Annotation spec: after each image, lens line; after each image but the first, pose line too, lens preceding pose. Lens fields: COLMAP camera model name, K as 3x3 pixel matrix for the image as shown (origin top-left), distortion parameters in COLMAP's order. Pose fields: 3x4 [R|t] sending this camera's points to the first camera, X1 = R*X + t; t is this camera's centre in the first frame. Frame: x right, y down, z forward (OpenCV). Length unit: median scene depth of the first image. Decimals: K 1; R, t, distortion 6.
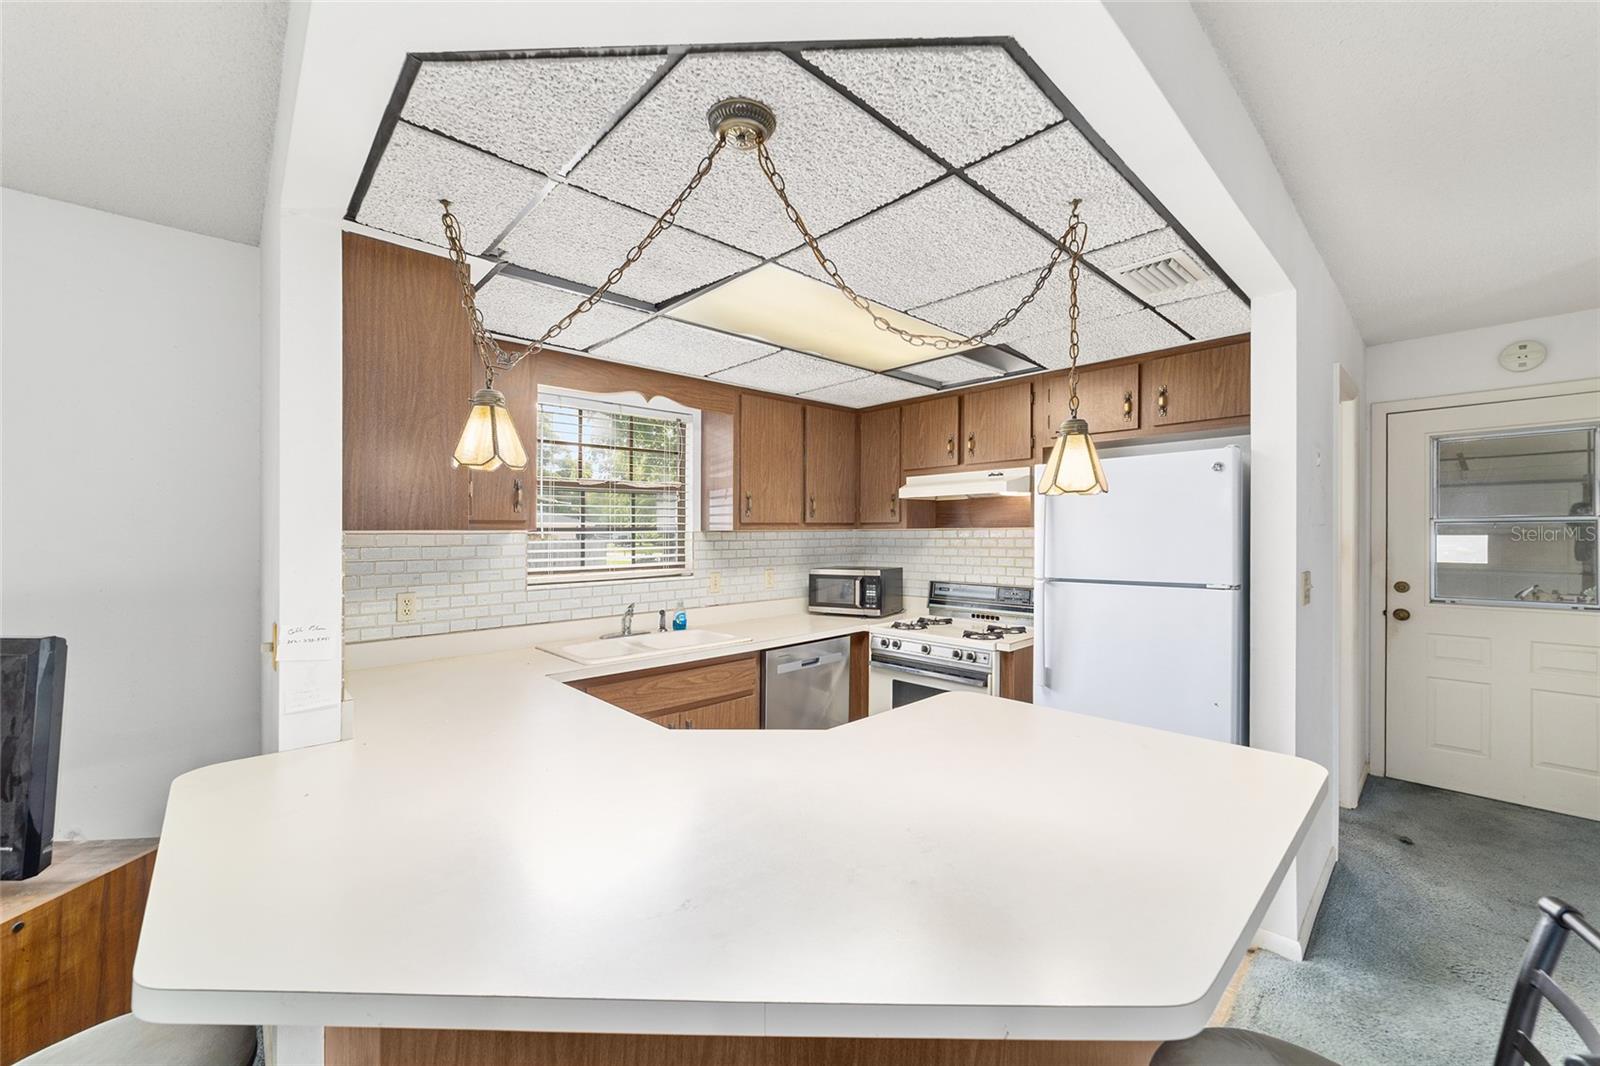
lens RADIAL K [[623.6, 0, 800.0], [0, 623.6, 533.0], [0, 0, 1]] dist [-0.000422, 0.000016]
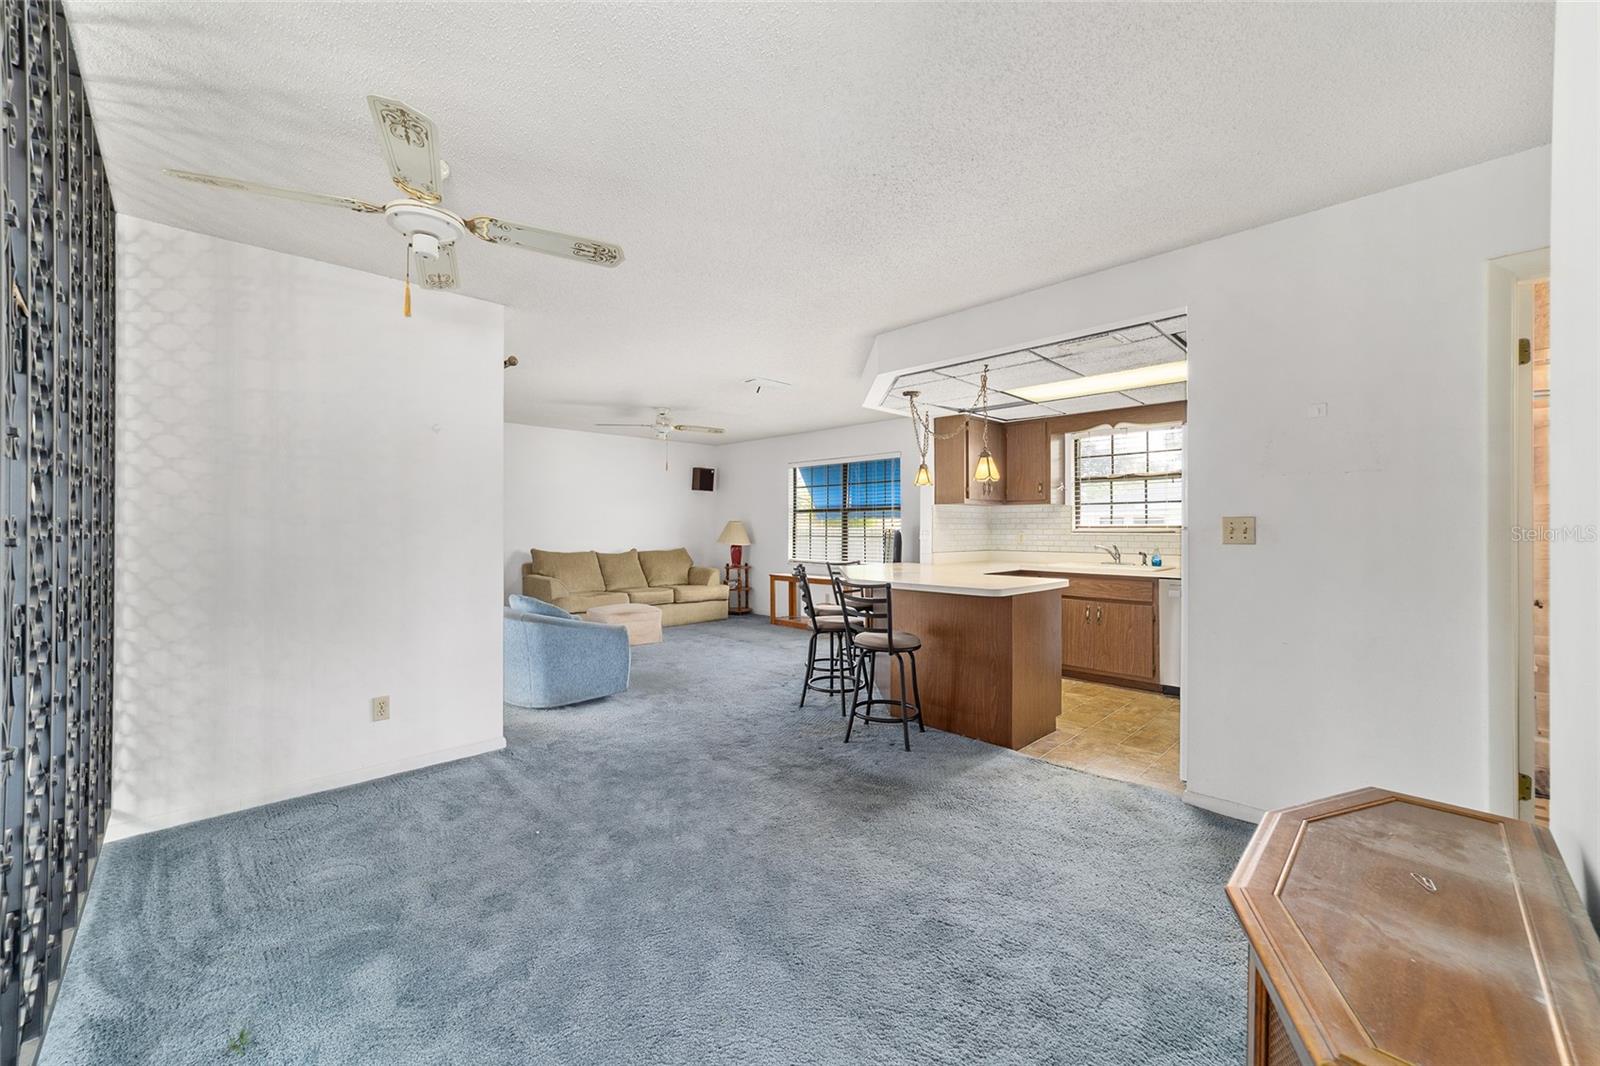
lens RADIAL K [[628.5, 0, 797.0], [0, 628.5, 526.6], [0, 0, 1]] dist [-0.019287, 0.009047]
pose [[0.022816, 0.003570, -0.999733, 1.254224], [-0.001286, 0.999993, 0.003541, 0.049354], [0.999739, 0.001205, 0.022821, 0.068045]]
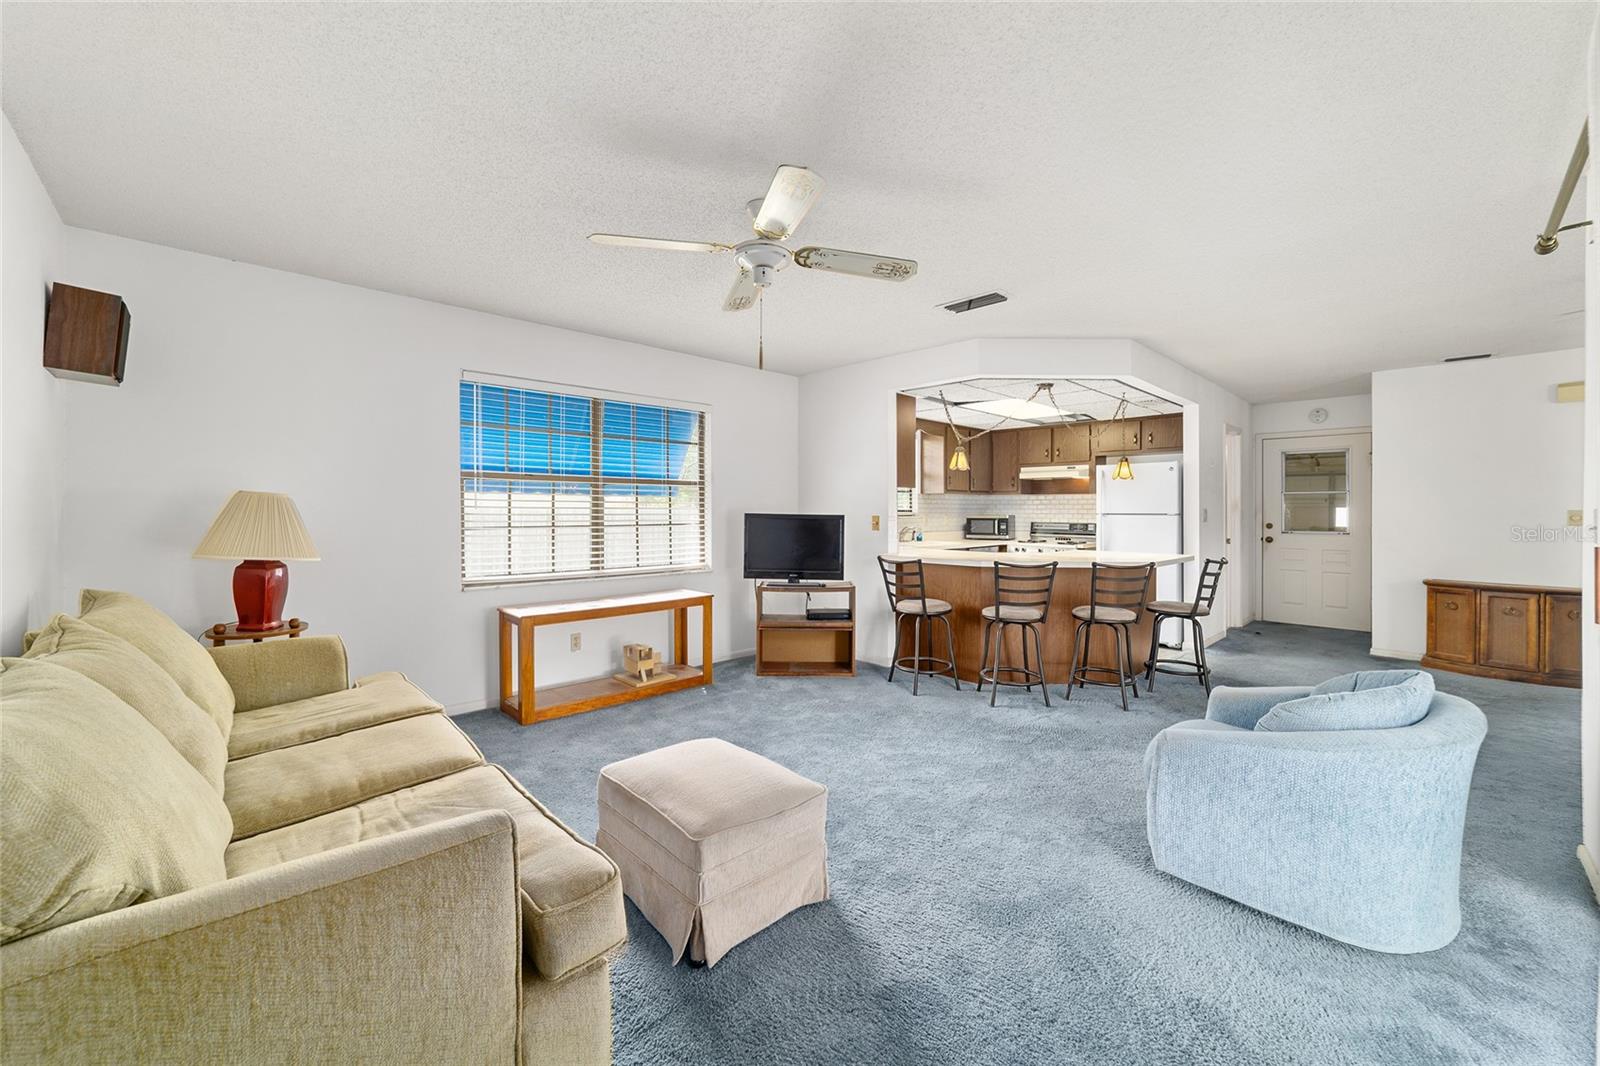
lens RADIAL K [[634.7, 0, 801.0], [0, 634.7, 501.1], [0, 0, 1]] dist [-0.000875, 0.008801]
pose [[0.999797, 0.012240, 0.015980, -0.581245], [-0.011989, 0.999805, -0.015702, 0.056872], [-0.016169, 0.015507, 0.999749, -1.030884]]
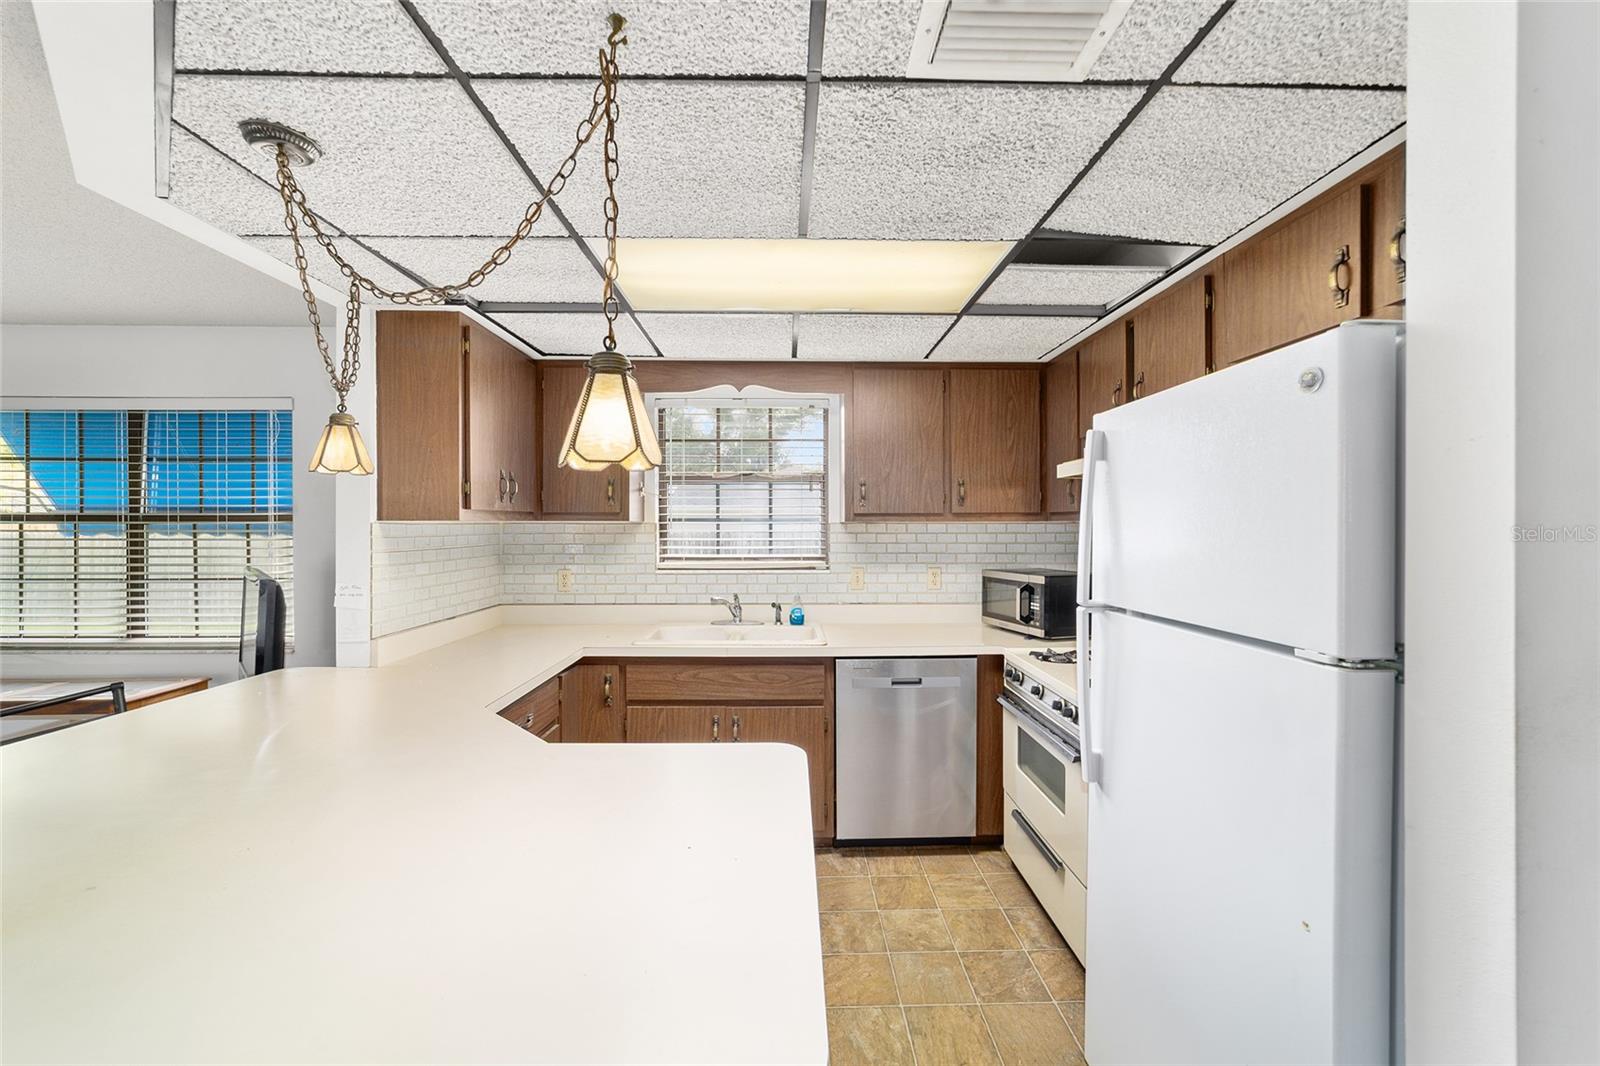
lens RADIAL K [[628.5, 0, 797.0], [0, 628.5, 526.6], [0, 0, 1]] dist [-0.019287, 0.009047]
pose [[0.740132, 0.009085, -0.672400, 0.427667], [-0.005891, 0.999958, 0.007026, -0.002596], [0.672436, -0.001240, 0.740154, 0.266938]]
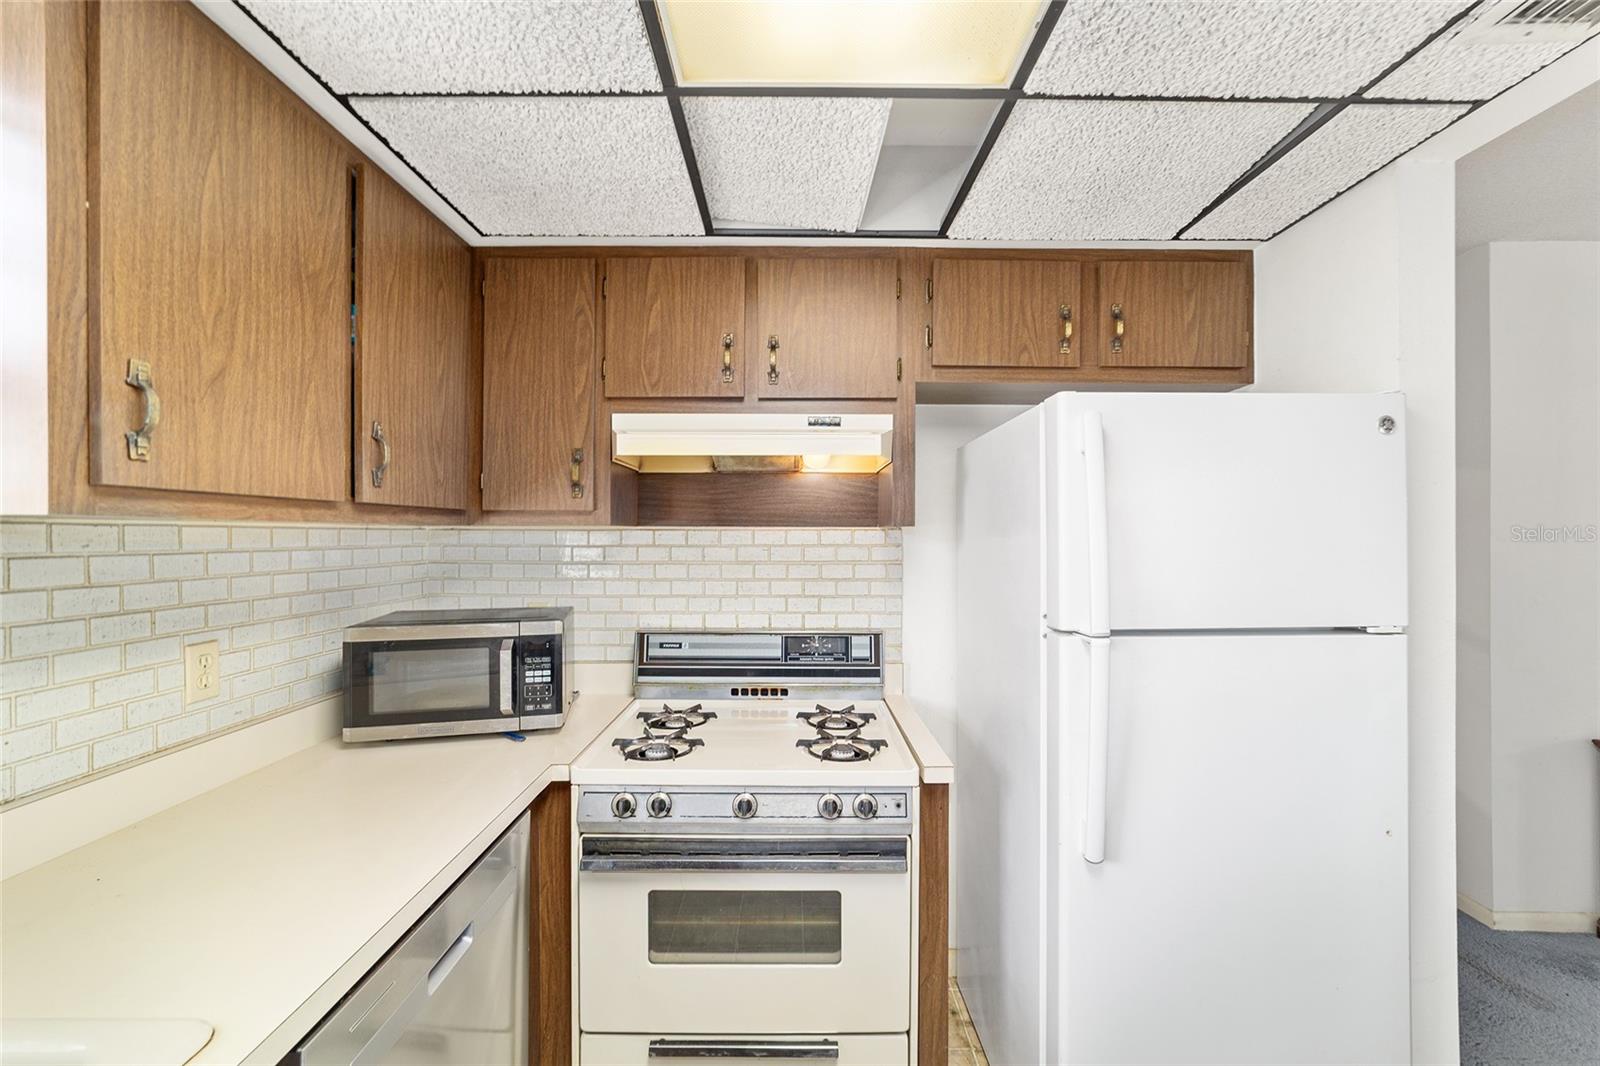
lens RADIAL K [[636.4, 0, 796.0], [0, 636.4, 538.5], [0, 0, 1]] dist [-0.021623, 0.010689]
pose [[0.687164, 0.006193, 0.726476, -0.082126], [-0.006231, 0.999977, -0.002630, 0.003560], [-0.726475, -0.002719, 0.687187, 0.611069]]
